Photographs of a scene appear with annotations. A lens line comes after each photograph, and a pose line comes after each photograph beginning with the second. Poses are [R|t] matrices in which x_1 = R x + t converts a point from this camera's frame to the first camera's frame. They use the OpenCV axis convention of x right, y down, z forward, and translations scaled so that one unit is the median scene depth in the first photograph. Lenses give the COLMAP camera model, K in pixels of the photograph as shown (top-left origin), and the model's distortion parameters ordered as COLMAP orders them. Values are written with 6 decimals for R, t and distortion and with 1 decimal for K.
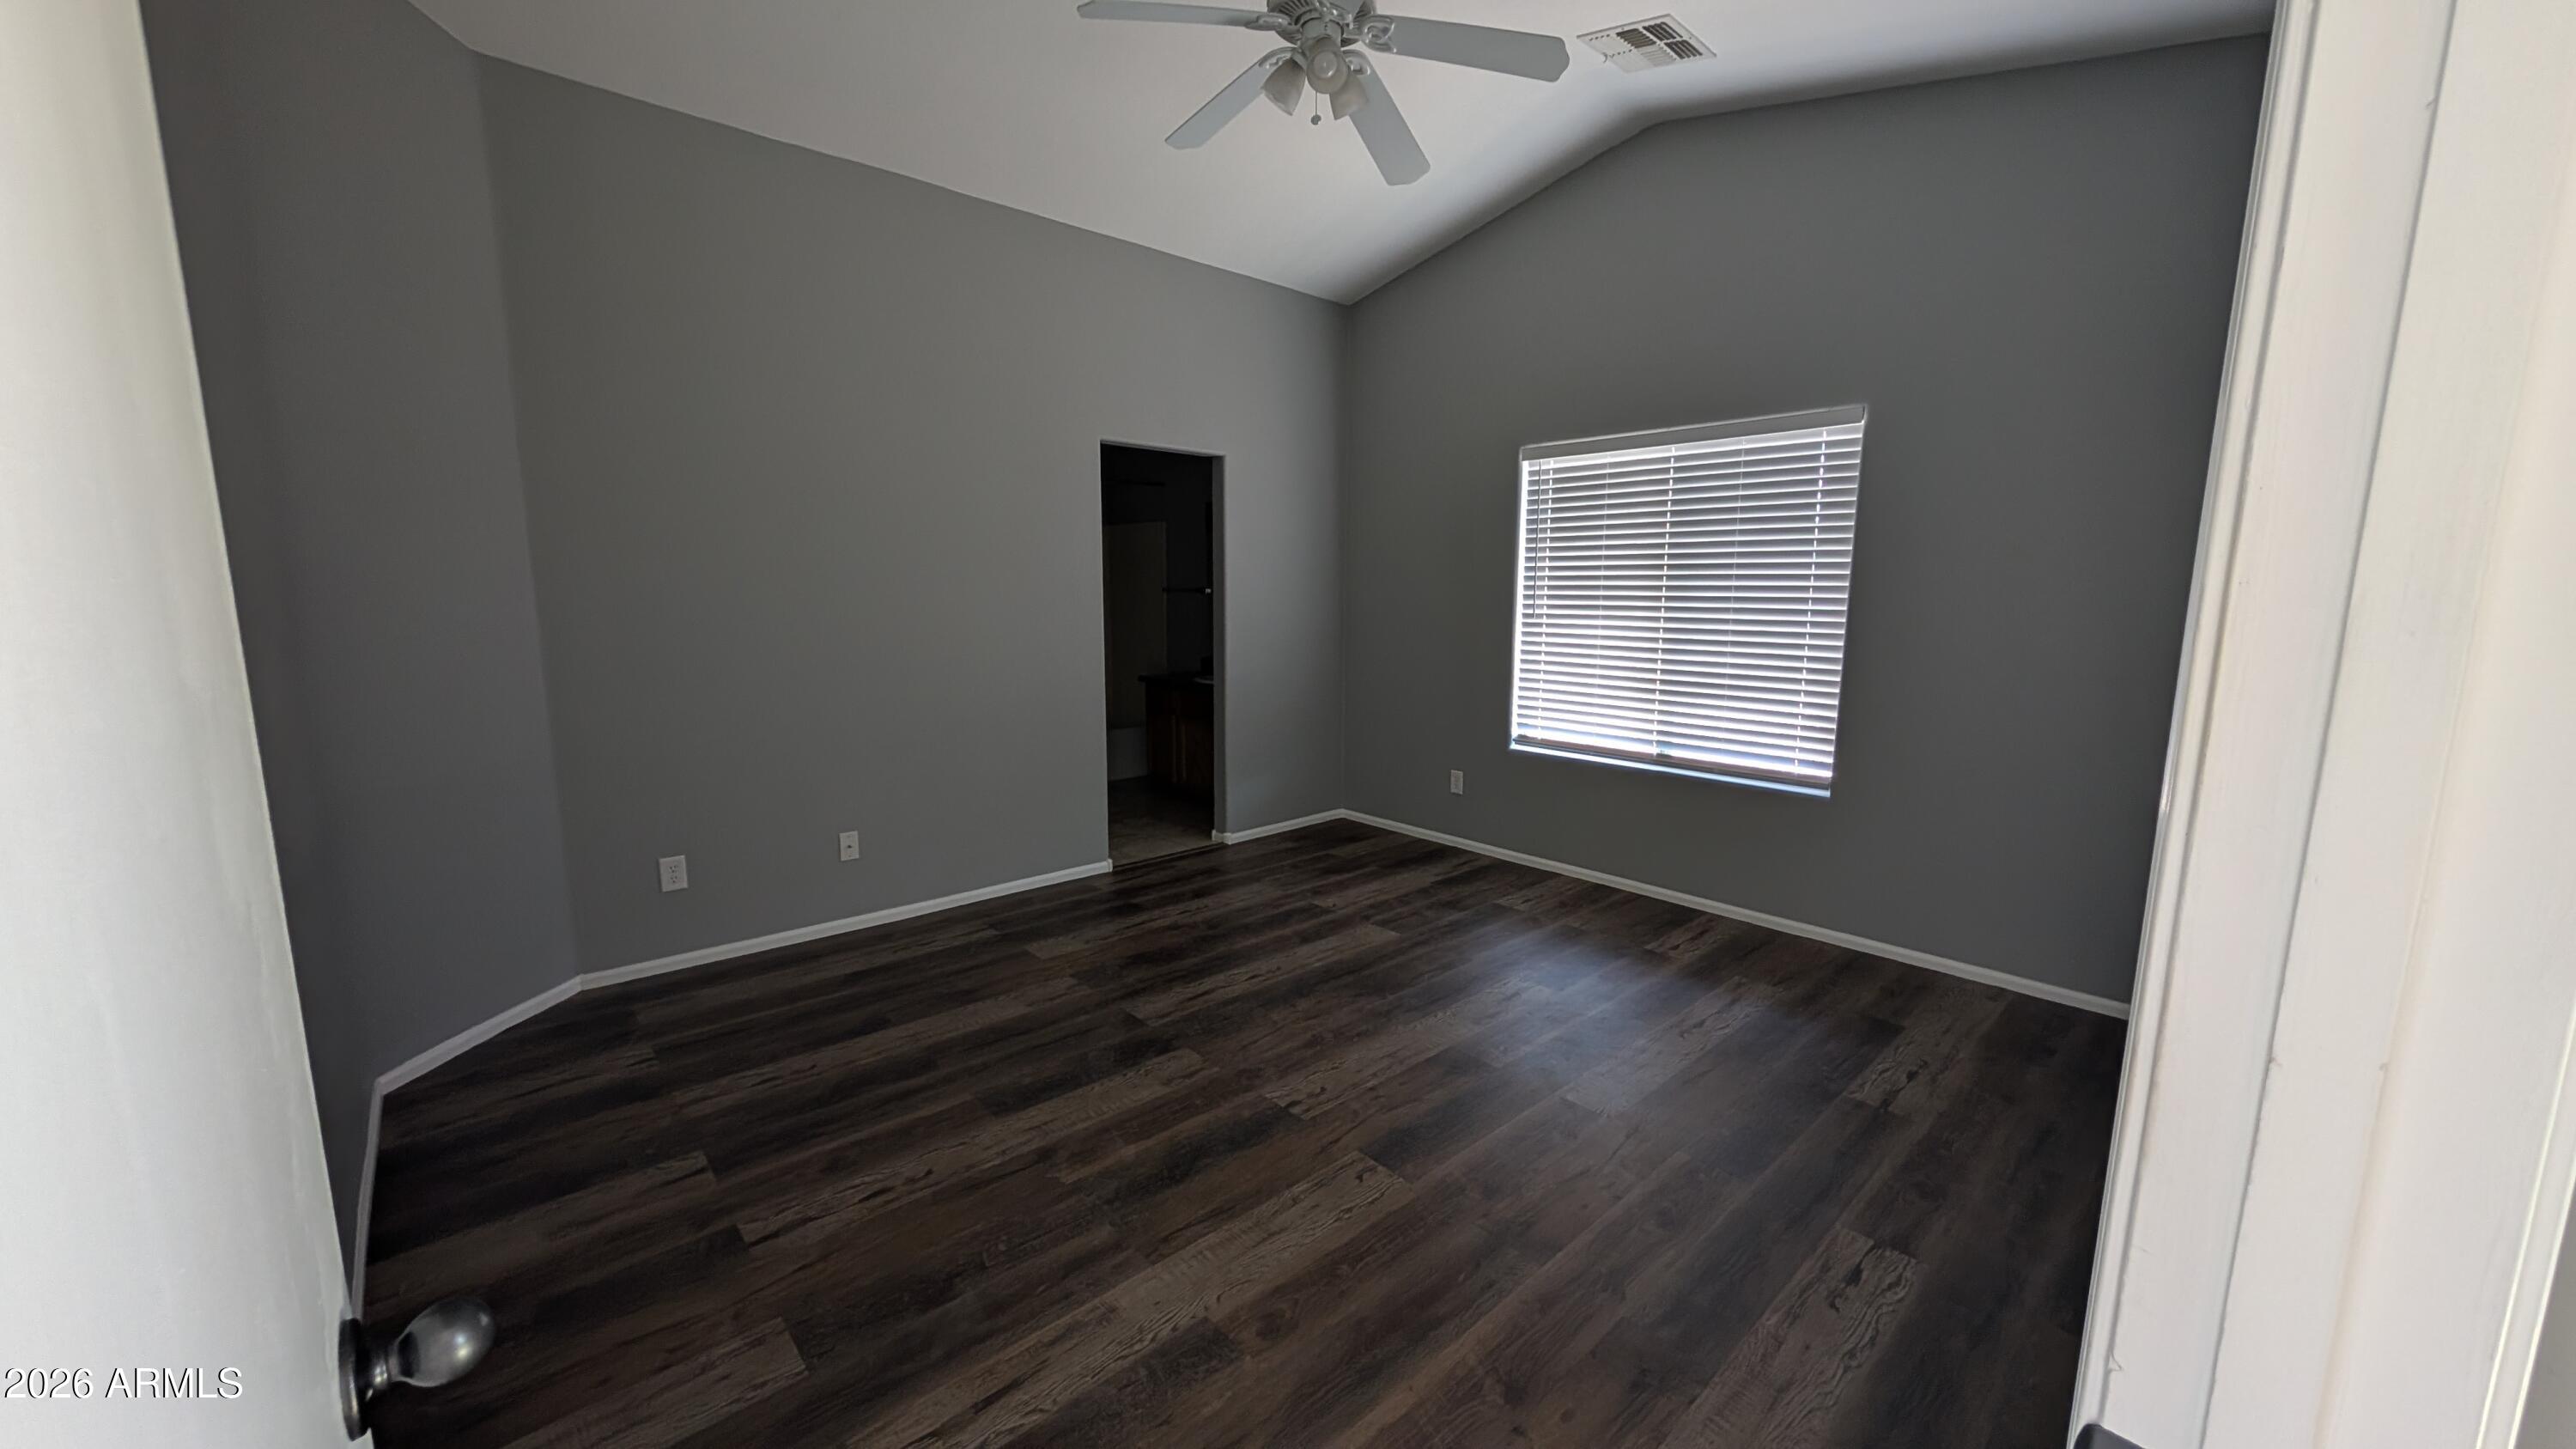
lens RADIAL K [[939.1, 0, 1292.1], [0, 939.1, 725.2], [0, 0, 1]] dist [0.001101, 0.000276]
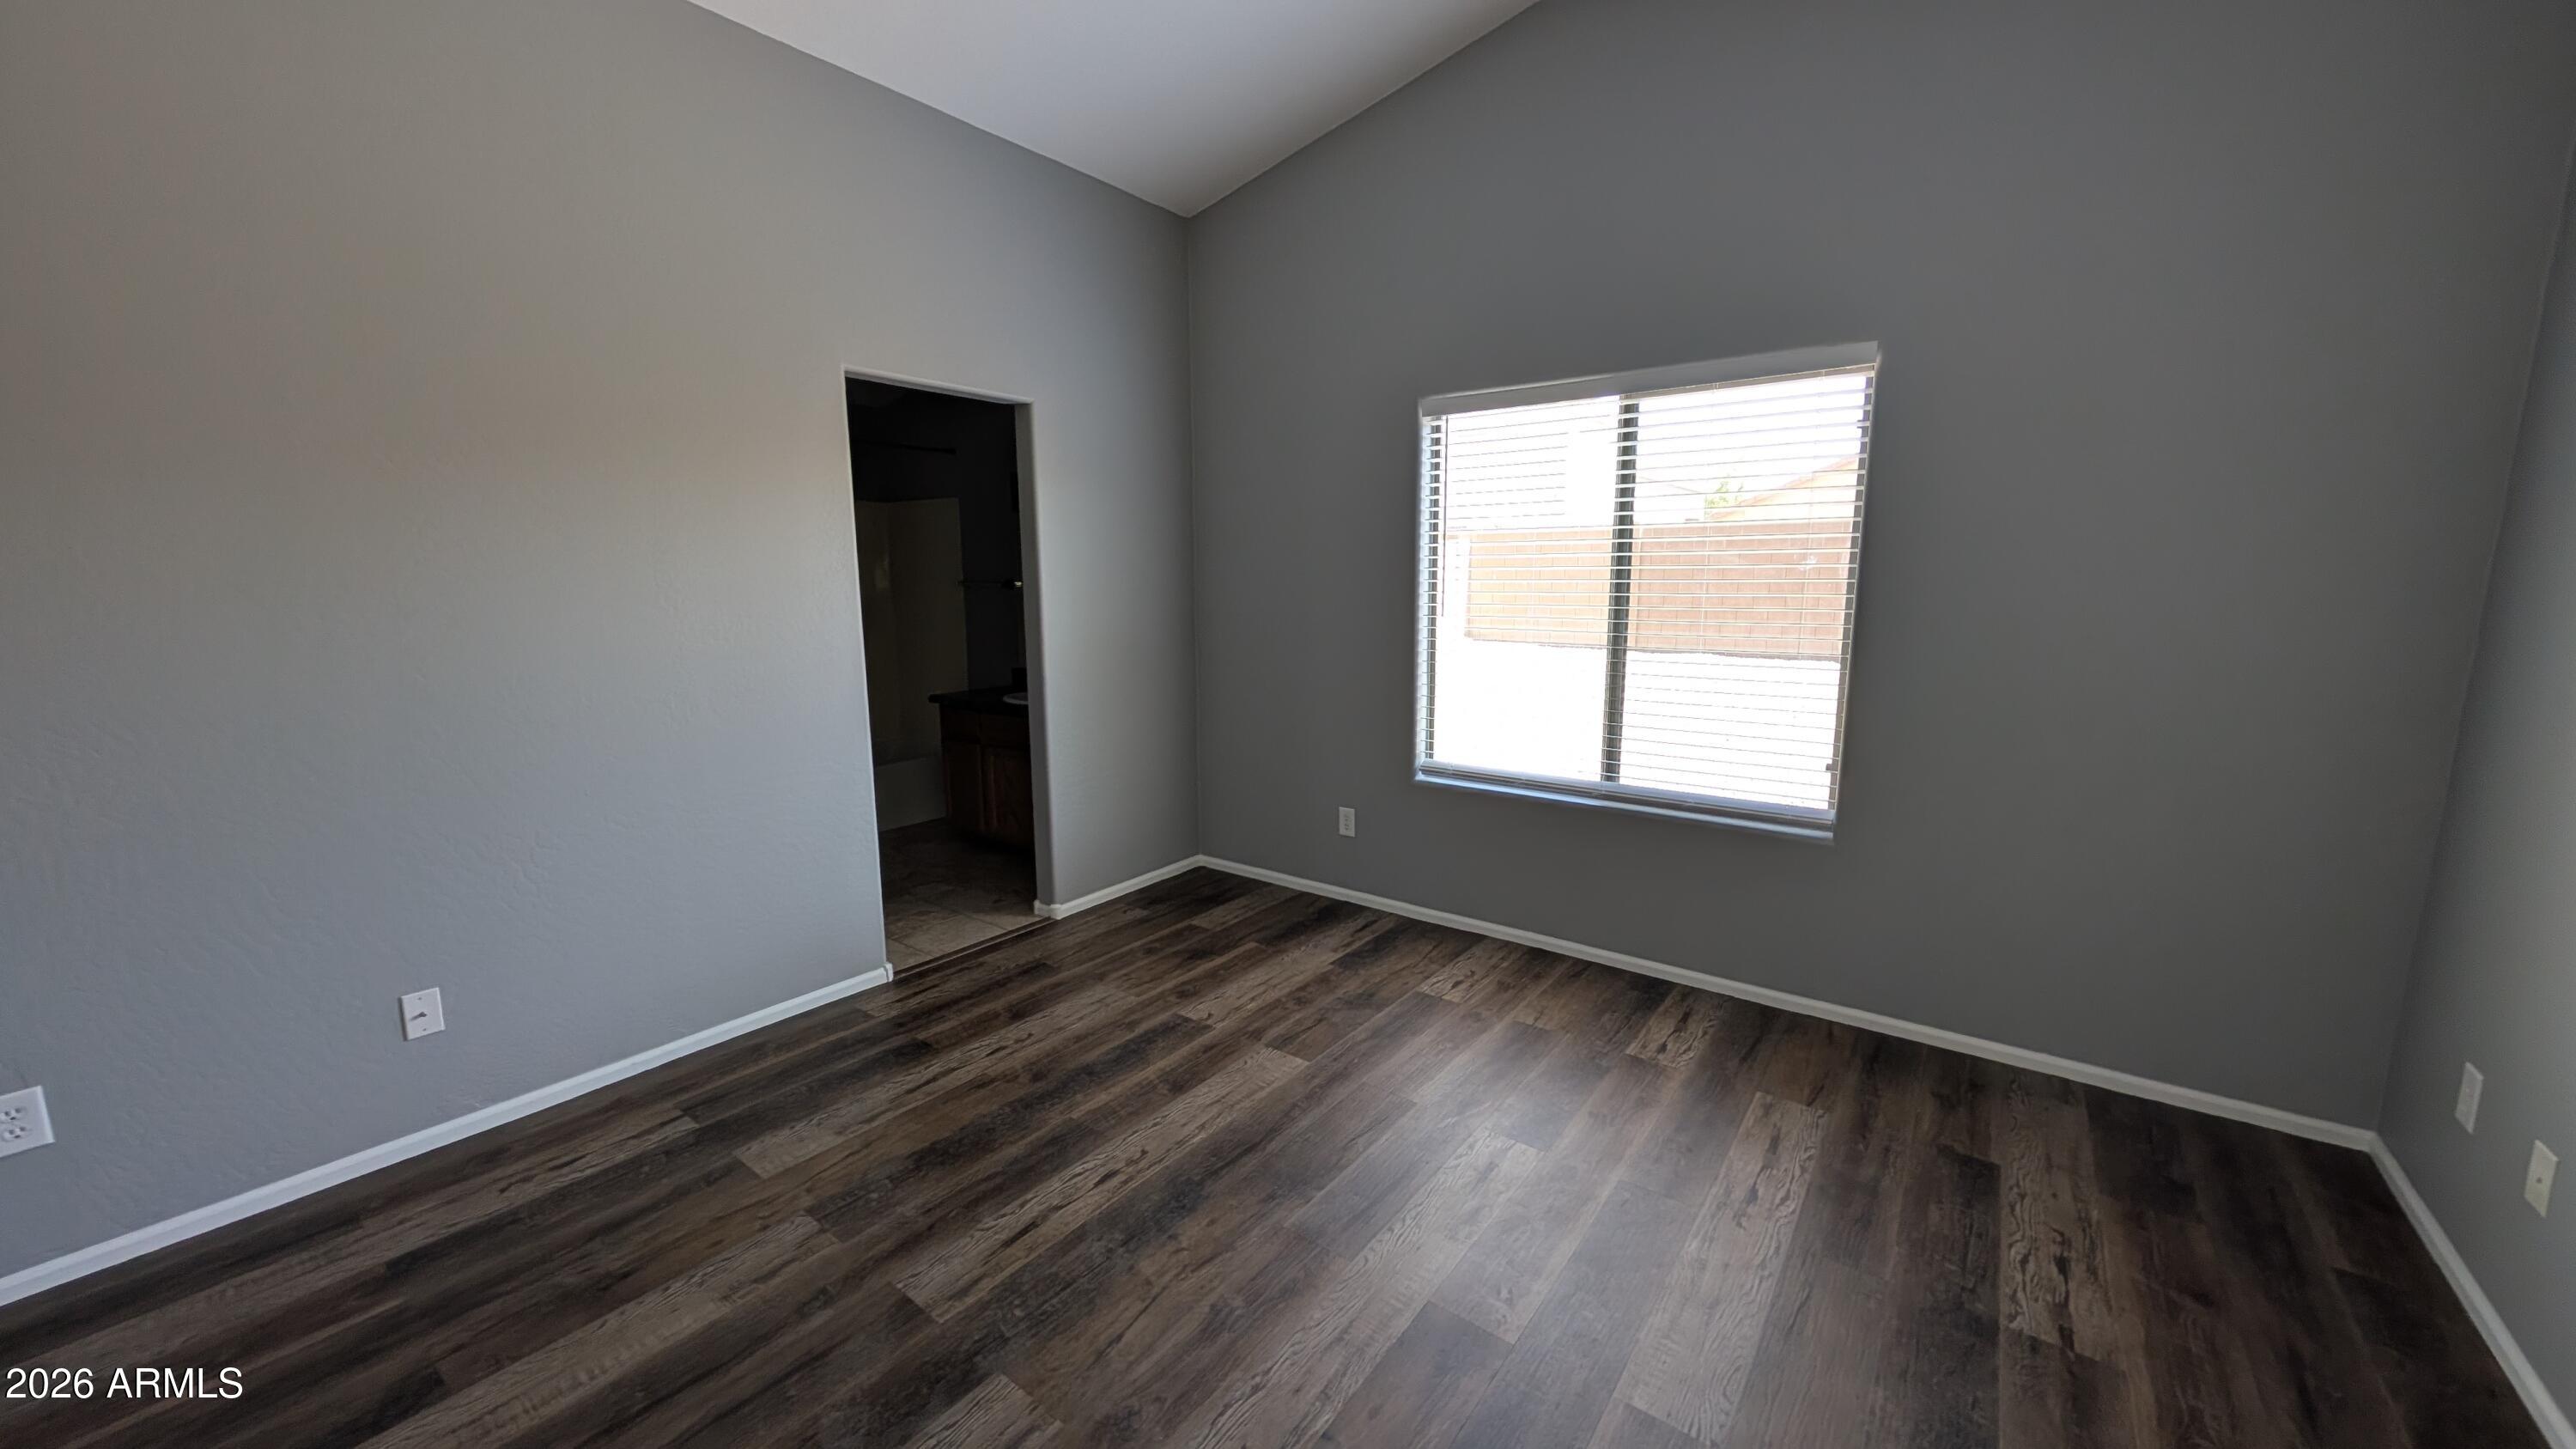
lens RADIAL K [[939.1, 0, 1297.9], [0, 939.1, 722.8], [0, 0, 1]] dist [0.001101, 0.000276]
pose [[0.981198, -0.039178, 0.188986, -0.018808], [0.037092, 0.999206, 0.014562, -0.049148], [-0.189406, -0.007278, 0.981872, 0.289741]]
